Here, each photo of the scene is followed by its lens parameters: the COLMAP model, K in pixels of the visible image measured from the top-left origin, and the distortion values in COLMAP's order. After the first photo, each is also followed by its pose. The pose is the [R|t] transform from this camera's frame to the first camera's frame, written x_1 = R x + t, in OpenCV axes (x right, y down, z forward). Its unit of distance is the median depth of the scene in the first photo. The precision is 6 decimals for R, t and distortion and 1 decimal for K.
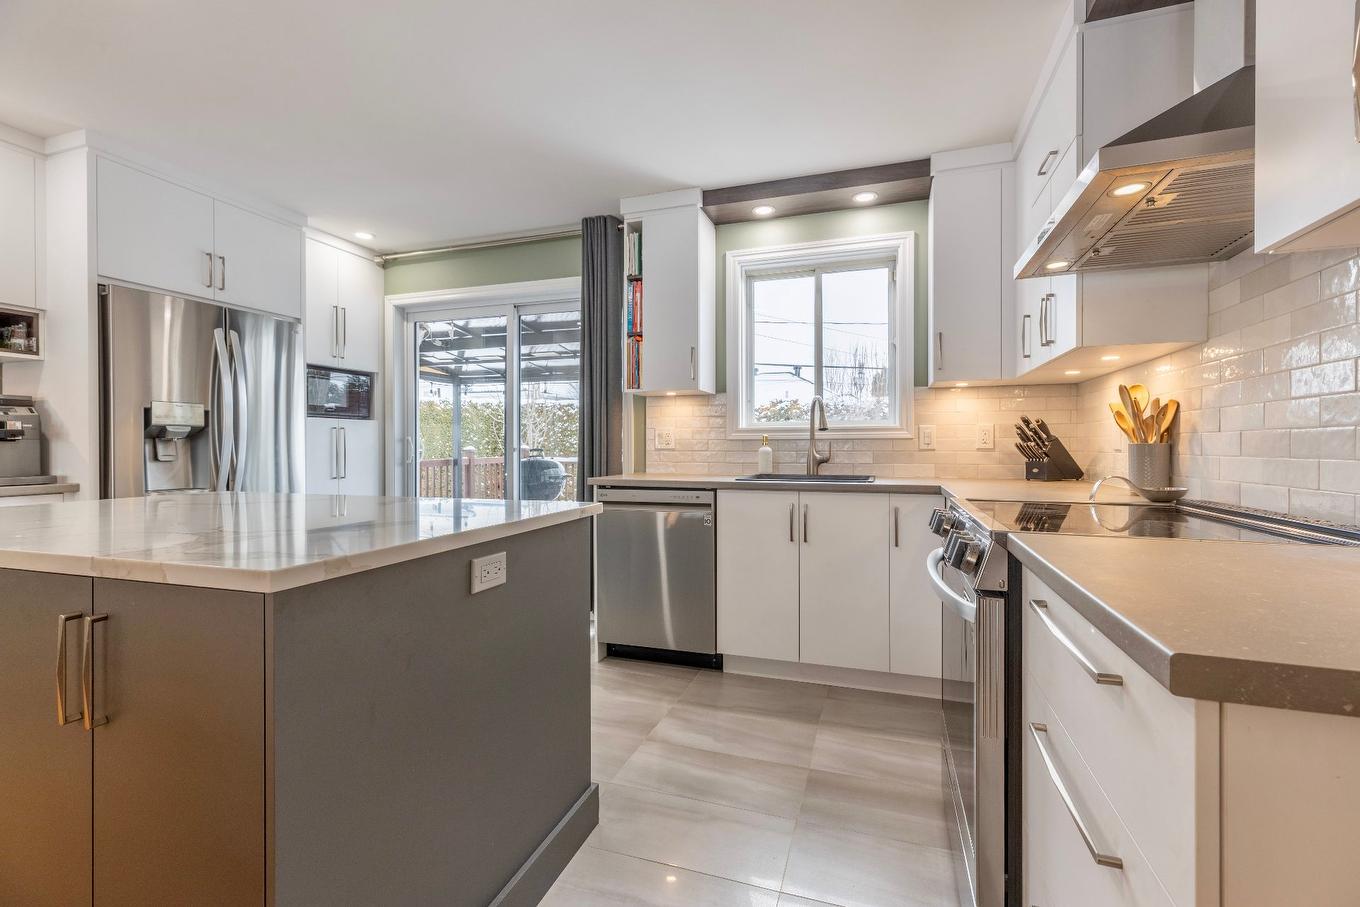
lens RADIAL K [[607.1, 0, 683.6], [0, 607.1, 447.8], [0, 0, 1]] dist [0.024476, 0.000729]
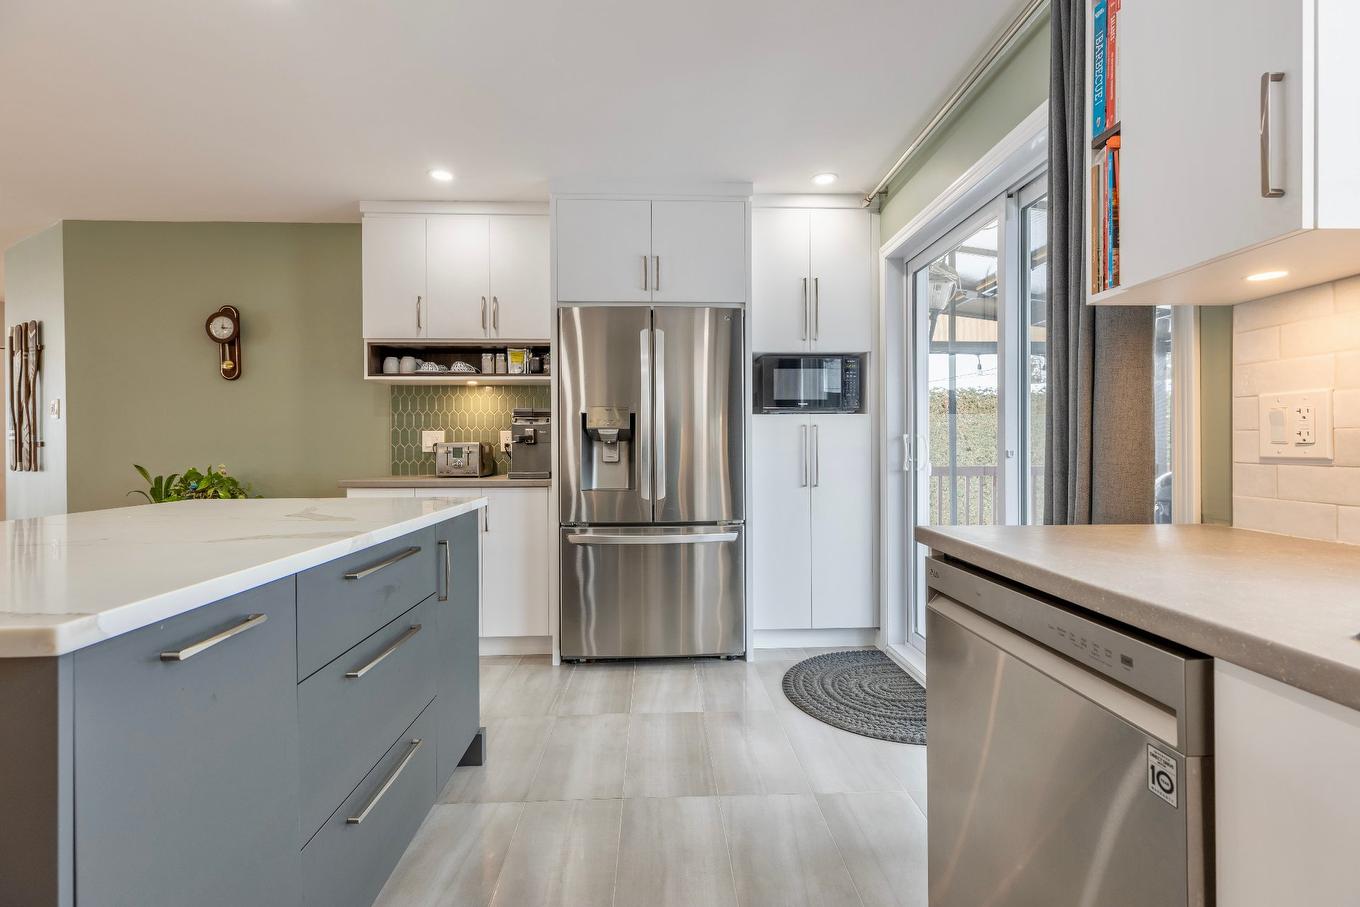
lens RADIAL K [[607.1, 0, 684.8], [0, 607.1, 444.6], [0, 0, 1]] dist [0.024476, 0.000729]
pose [[0.367193, -0.002454, -0.930141, 0.163582], [0.001295, 0.999997, -0.002127, -0.005883], [0.930144, -0.000424, 0.367195, 0.640375]]
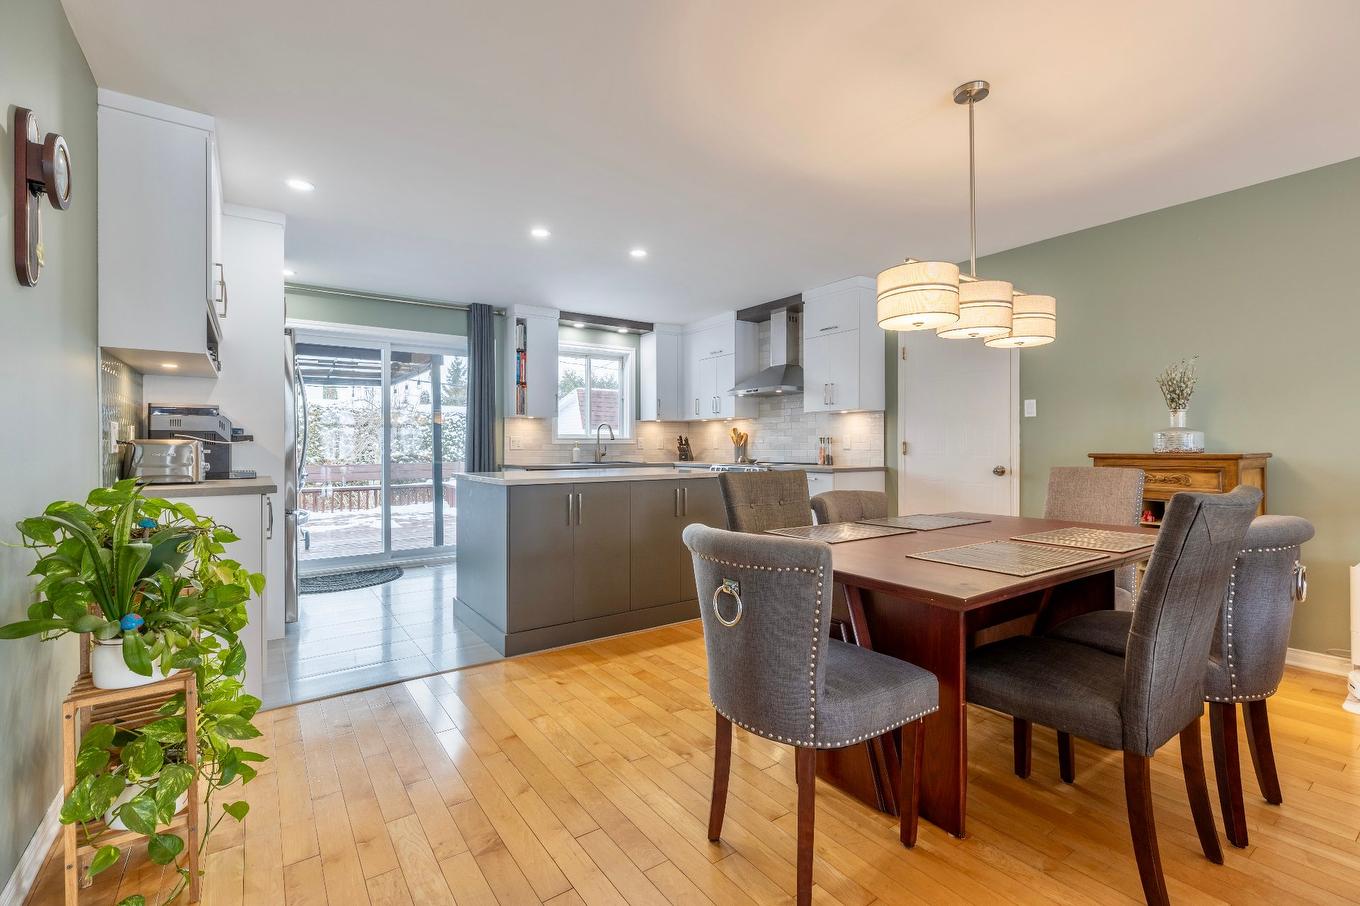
lens RADIAL K [[607.1, 0, 679.0], [0, 607.1, 447.4], [0, 0, 1]] dist [0.024476, 0.000729]
pose [[0.592272, -0.000966, 0.805738, -1.211874], [0.005163, 0.999983, -0.002596, 0.003514], [-0.805722, 0.005698, 0.592267, -0.386337]]
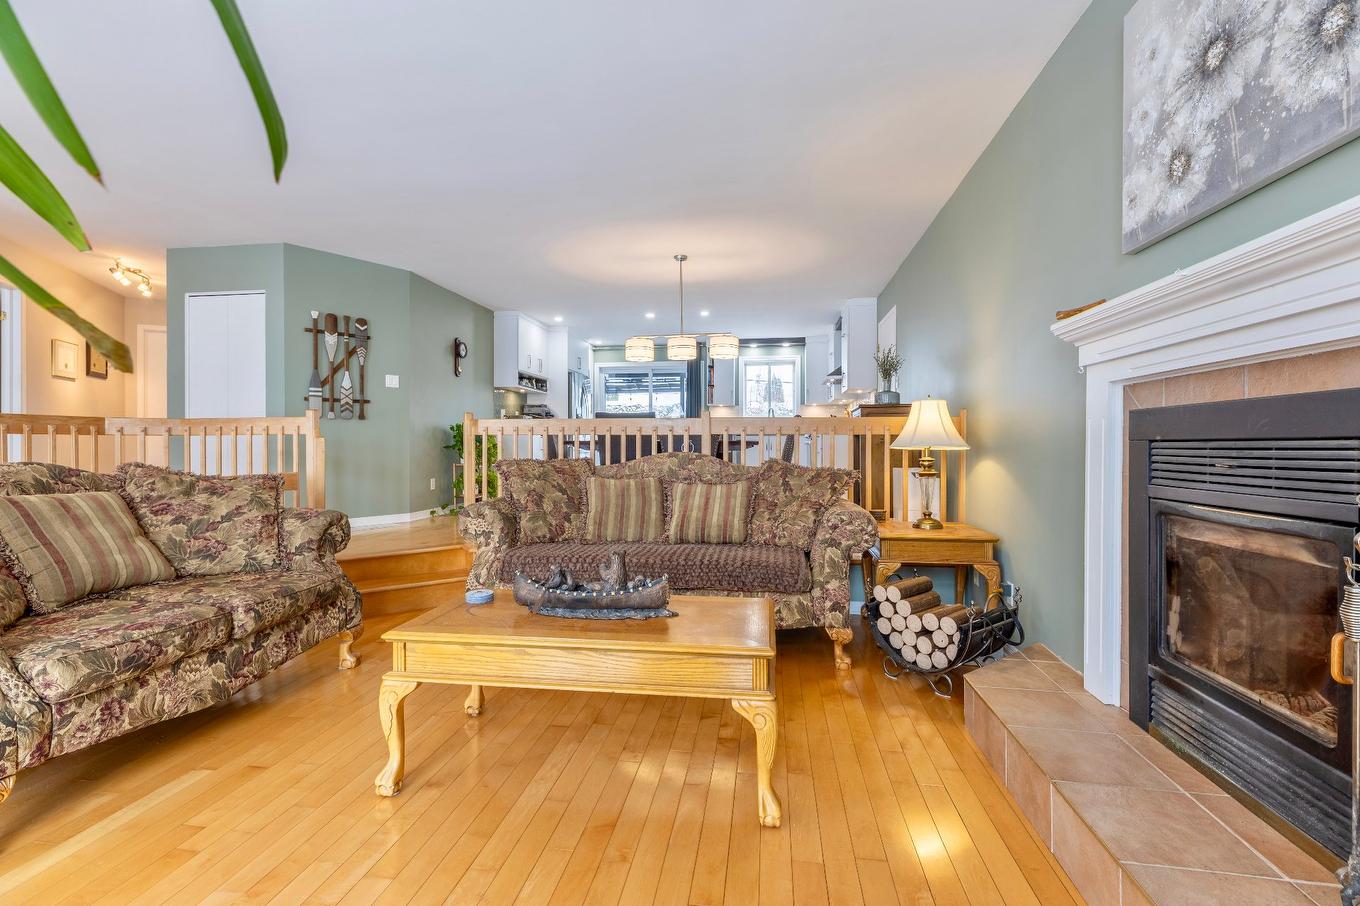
lens RADIAL K [[607.1, 0, 684.3], [0, 607.1, 448.0], [0, 0, 1]] dist [0.024476, 0.000729]
pose [[0.984179, 0.002947, 0.177154, -0.727544], [-0.002929, 0.999996, -0.000364, 0.117646], [-0.177154, -0.000160, 0.984183, -1.877852]]
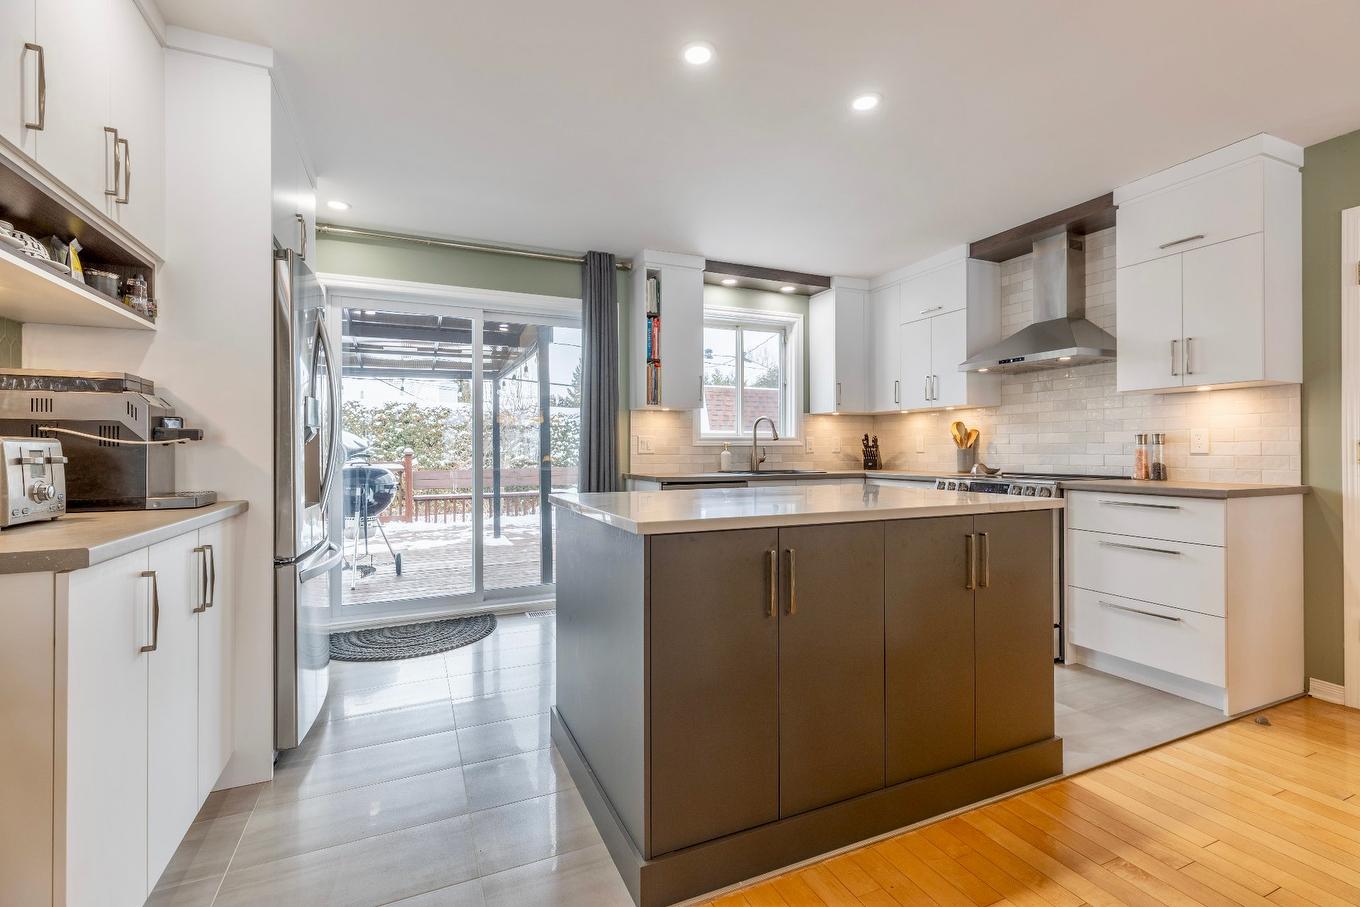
lens RADIAL K [[607.1, 0, 683.2], [0, 607.1, 452.0], [0, 0, 1]] dist [0.024476, 0.000729]
pose [[0.730814, -0.003208, 0.682569, -0.881082], [0.004874, 0.999988, -0.000519, 0.000402], [-0.682560, 0.003706, 0.730821, 0.057263]]
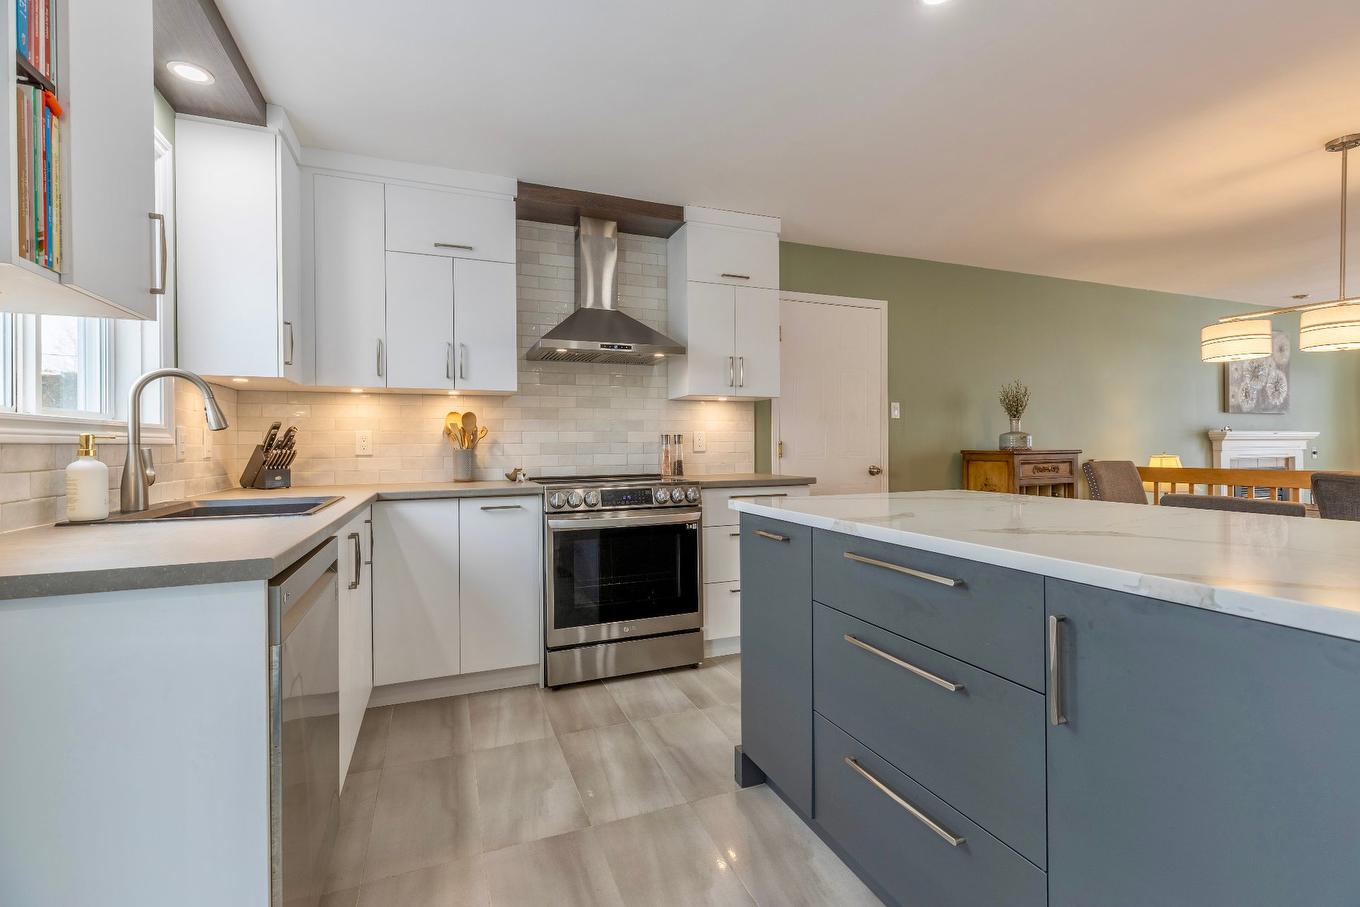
lens RADIAL K [[607.1, 0, 683.1], [0, 607.1, 441.0], [0, 0, 1]] dist [0.024476, 0.000729]
pose [[-0.634618, 0.010372, 0.772757, -0.509800], [0.010898, 0.999931, -0.004471, -0.009139], [-0.772749, 0.005584, -0.634687, 0.949563]]
